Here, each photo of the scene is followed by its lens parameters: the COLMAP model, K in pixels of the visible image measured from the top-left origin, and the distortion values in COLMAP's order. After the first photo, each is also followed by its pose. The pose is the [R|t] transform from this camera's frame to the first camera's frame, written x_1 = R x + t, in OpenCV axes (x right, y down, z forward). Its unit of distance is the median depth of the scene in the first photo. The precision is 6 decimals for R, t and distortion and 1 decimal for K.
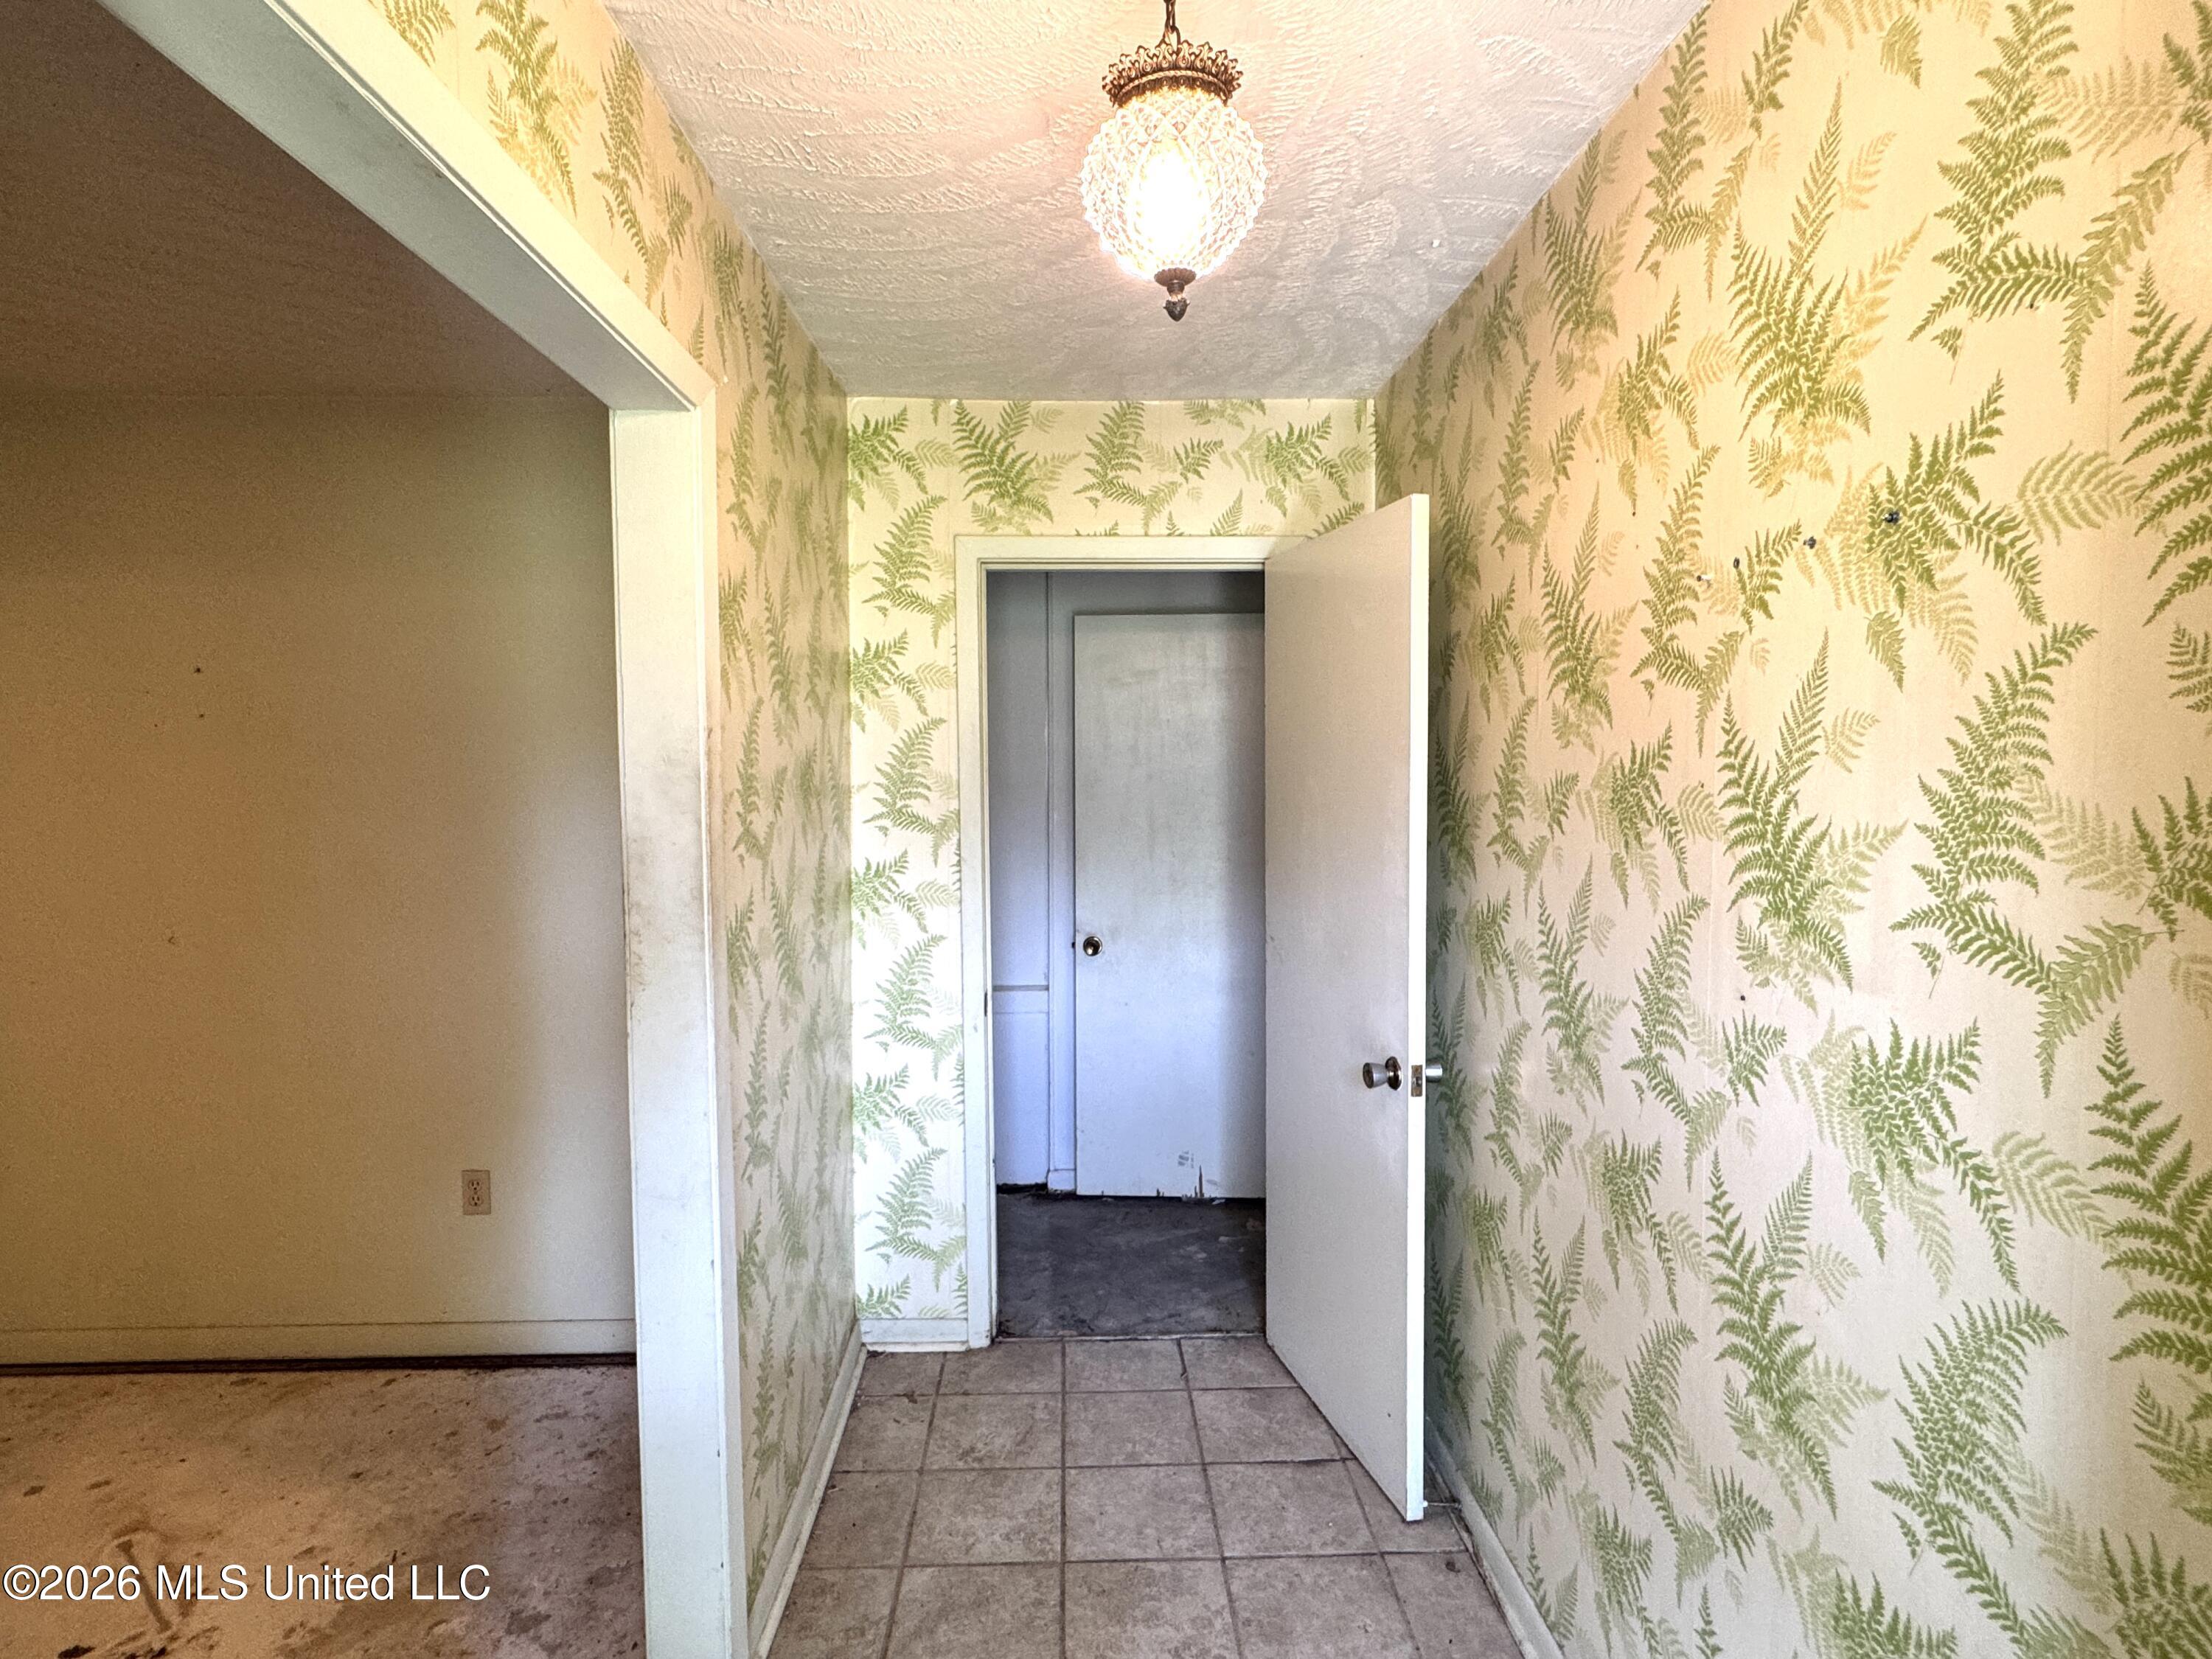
lens RADIAL K [[1168.6, 0, 1098.6], [0, 1168.6, 837.7], [0, 0, 1]] dist [-0.005527, 0.001592]
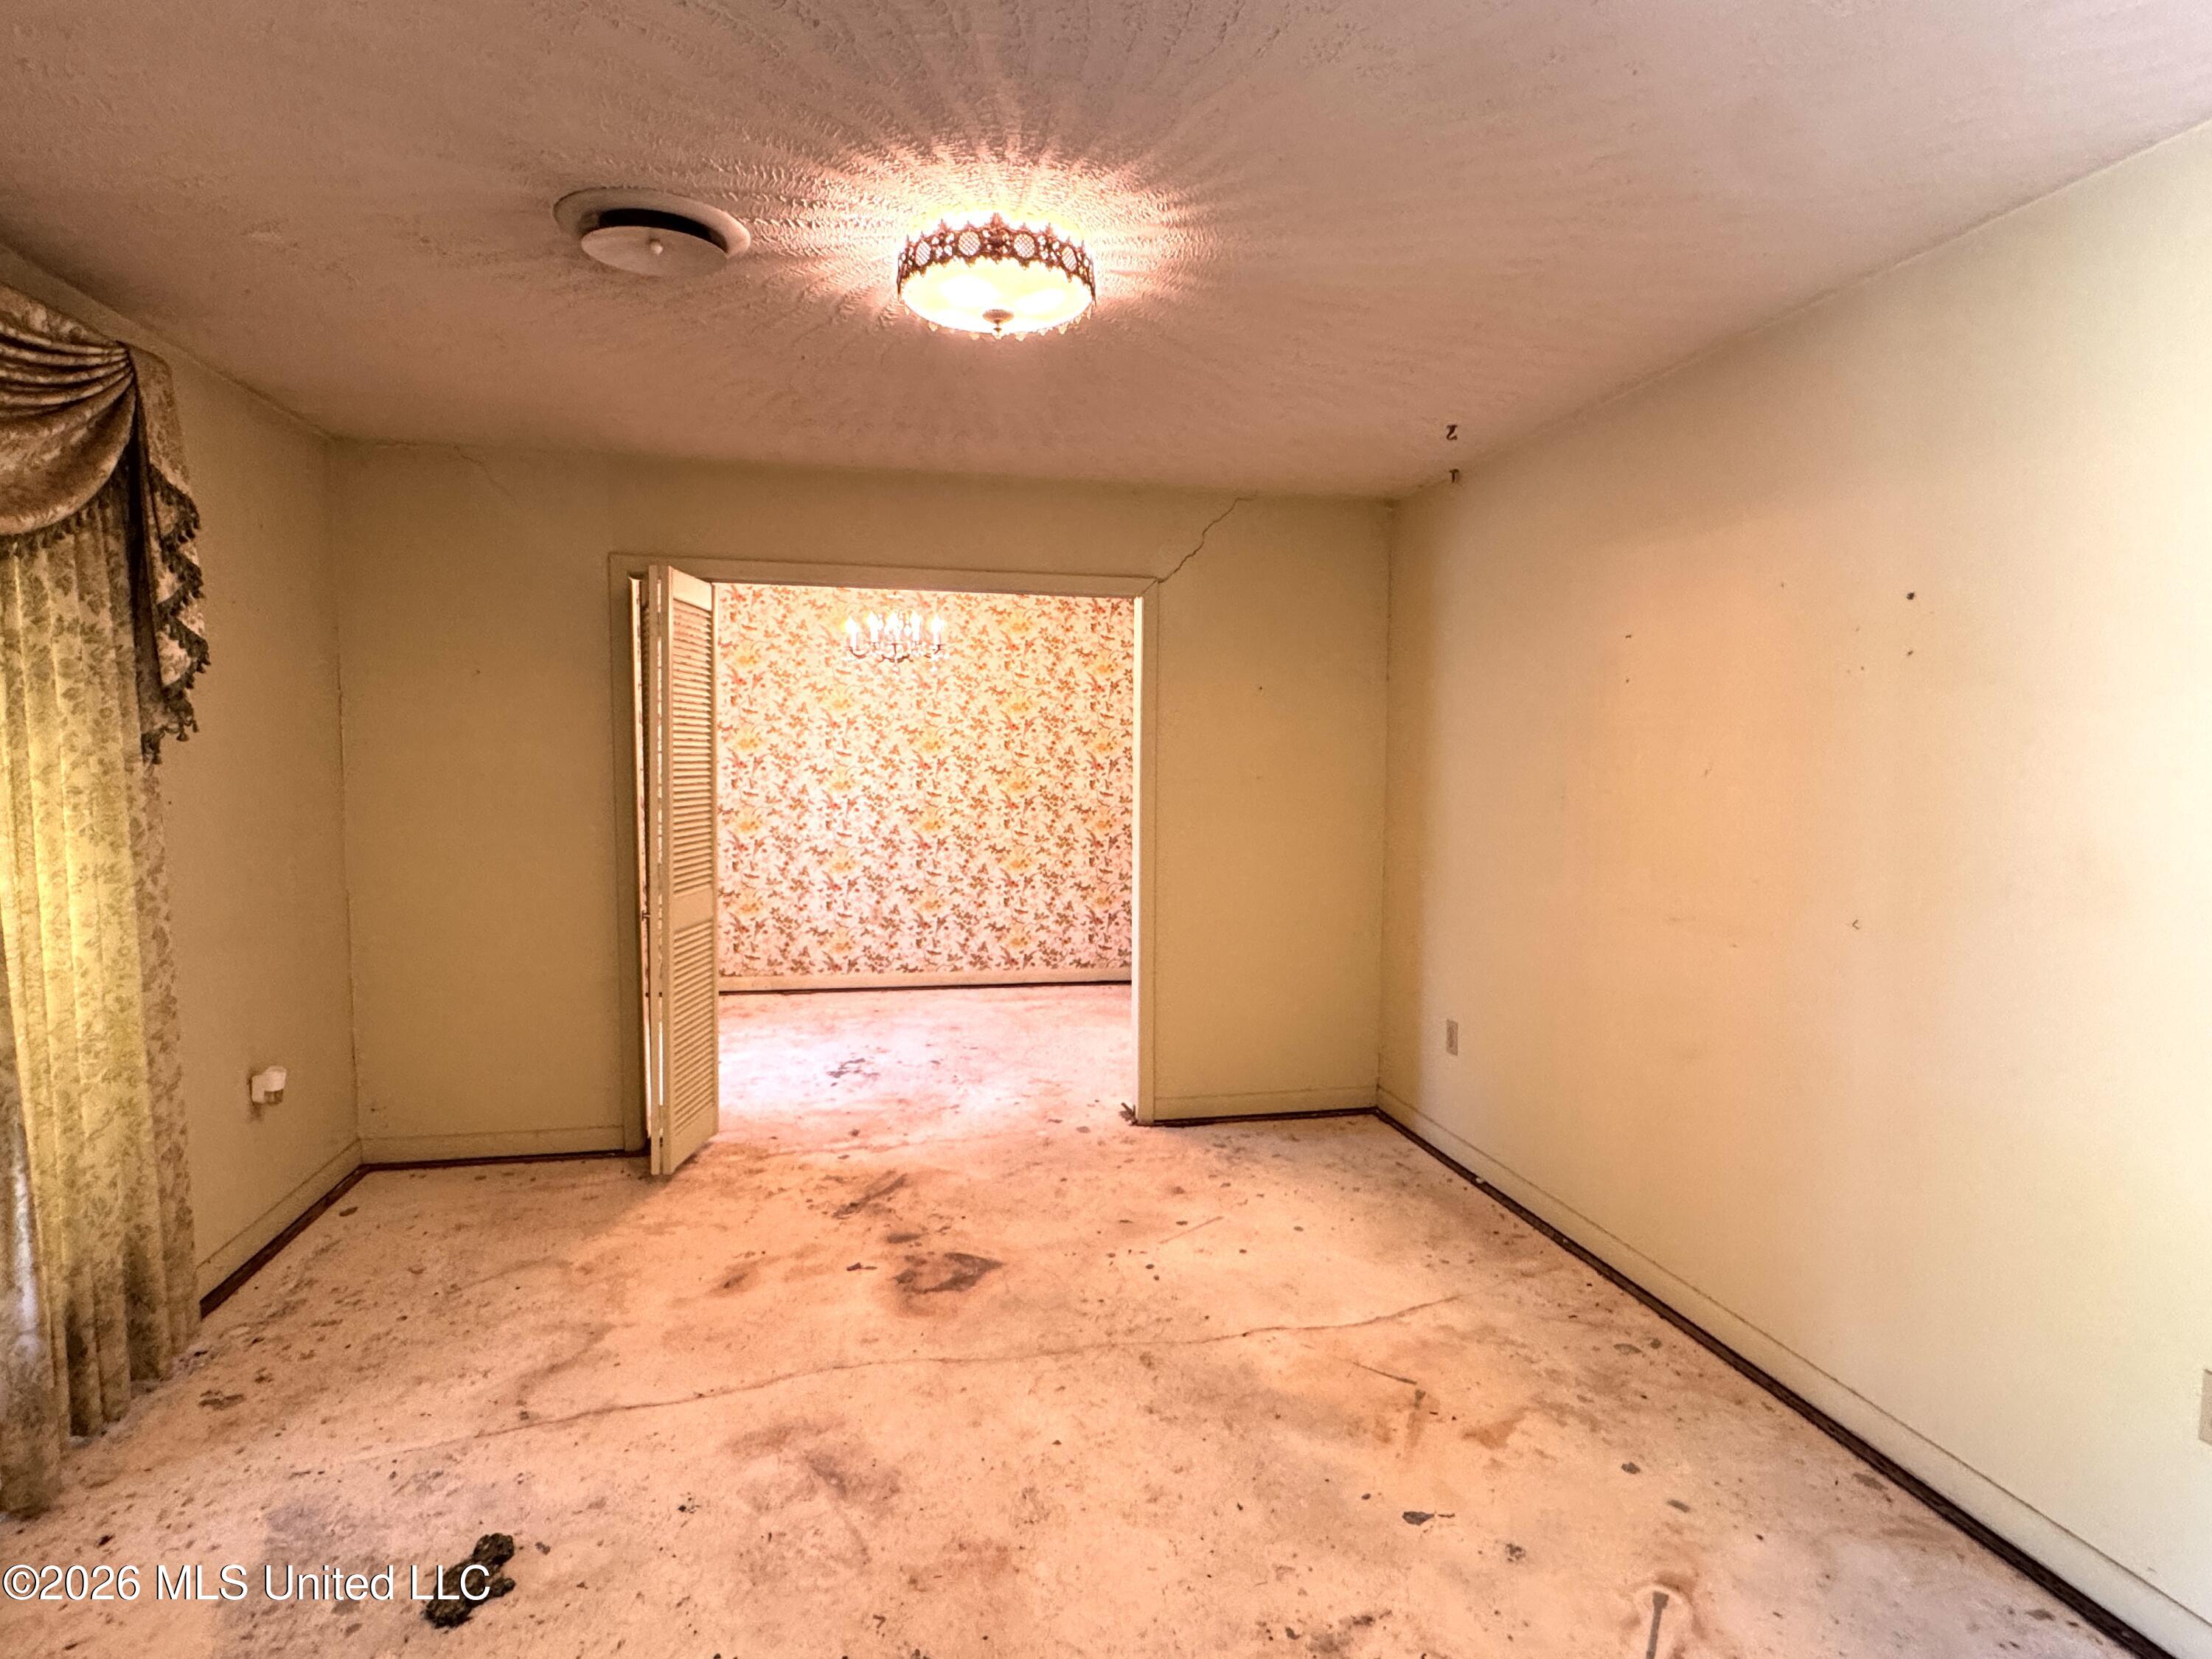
lens RADIAL K [[1168.6, 0, 1112.2], [0, 1168.6, 821.1], [0, 0, 1]] dist [-0.005527, 0.001592]
pose [[0.176612, 0.065851, -0.982075, -0.071218], [-0.059107, 0.996668, 0.056200, -0.002110], [0.982504, 0.048122, 0.179916, 0.344062]]
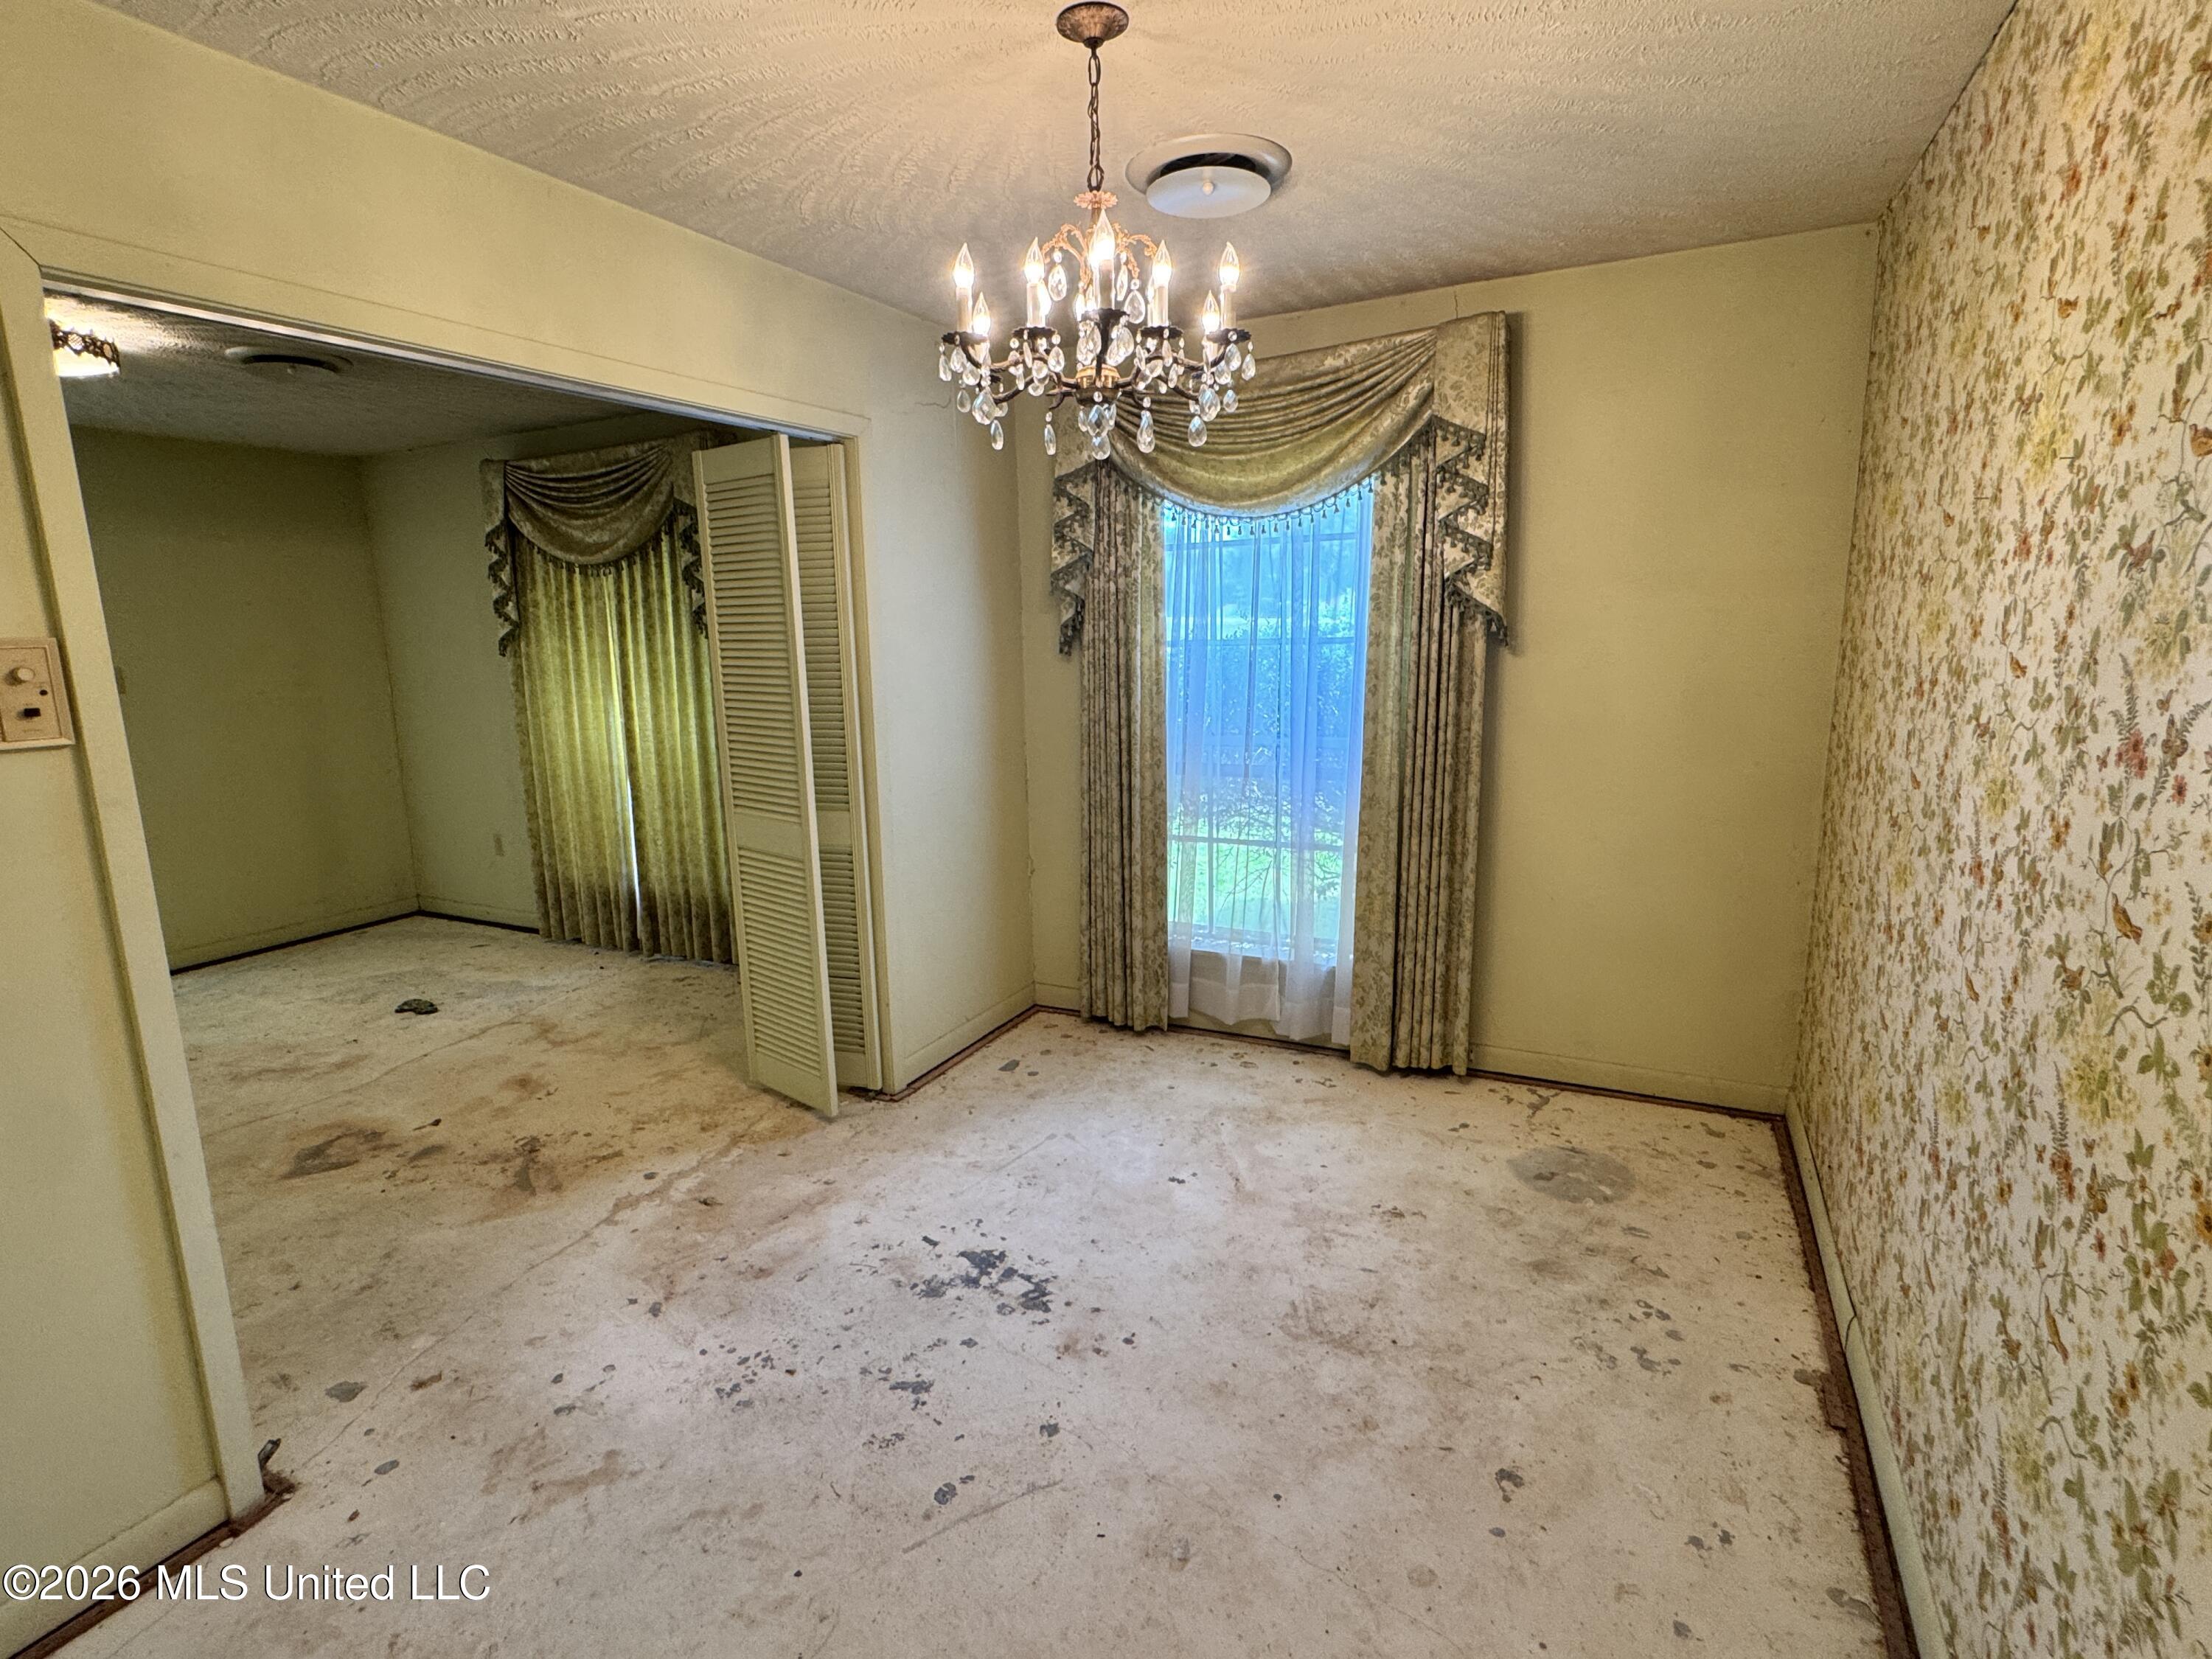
lens RADIAL K [[1091.4, 0, 1109.3], [0, 1091.4, 826.8], [0, 0, 1]] dist [-0.003160, -0.002114]
pose [[-0.878260, -0.064547, 0.473807, -2.553802], [0.049840, 0.973095, 0.224950, -0.041098], [-0.475579, 0.221179, -0.851413, 0.956111]]
